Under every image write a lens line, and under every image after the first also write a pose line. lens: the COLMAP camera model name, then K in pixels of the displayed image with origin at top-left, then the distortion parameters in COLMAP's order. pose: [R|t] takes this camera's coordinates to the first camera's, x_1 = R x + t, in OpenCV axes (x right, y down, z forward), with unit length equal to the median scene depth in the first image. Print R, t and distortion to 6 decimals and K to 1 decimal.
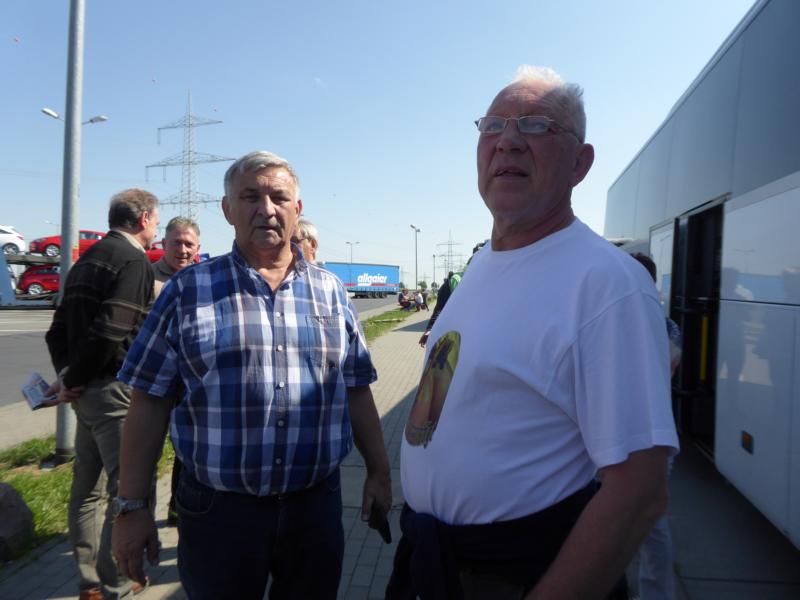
lens RADIAL K [[575.6, 0, 400.0], [0, 575.6, 300.0], [0, 0, 1]] dist [0.006257, 0.002535]
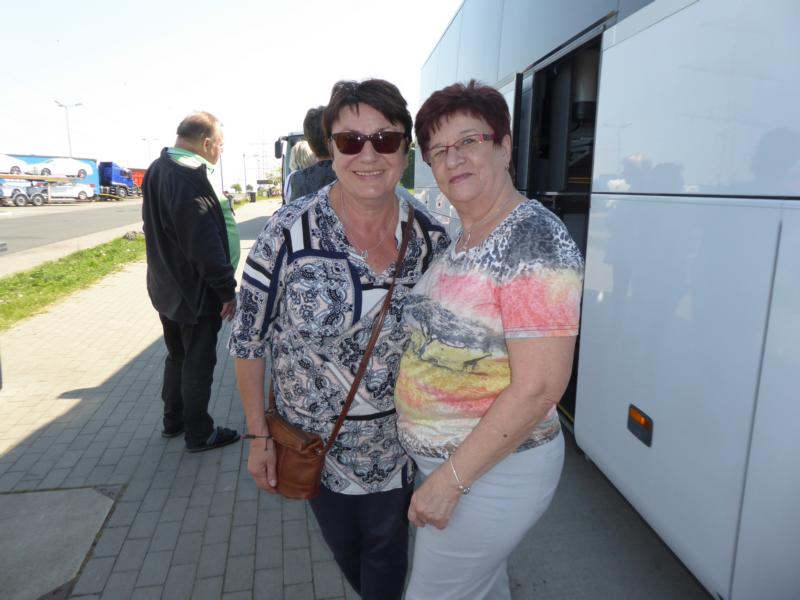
lens RADIAL K [[575.6, 0, 400.0], [0, 575.6, 300.0], [0, 0, 1]] dist [0.006257, 0.002535]
pose [[0.952425, -0.062668, 0.298262, 0.125817], [0.012326, 0.985751, 0.167757, 0.005370], [-0.304525, -0.156100, 0.939626, 0.361416]]
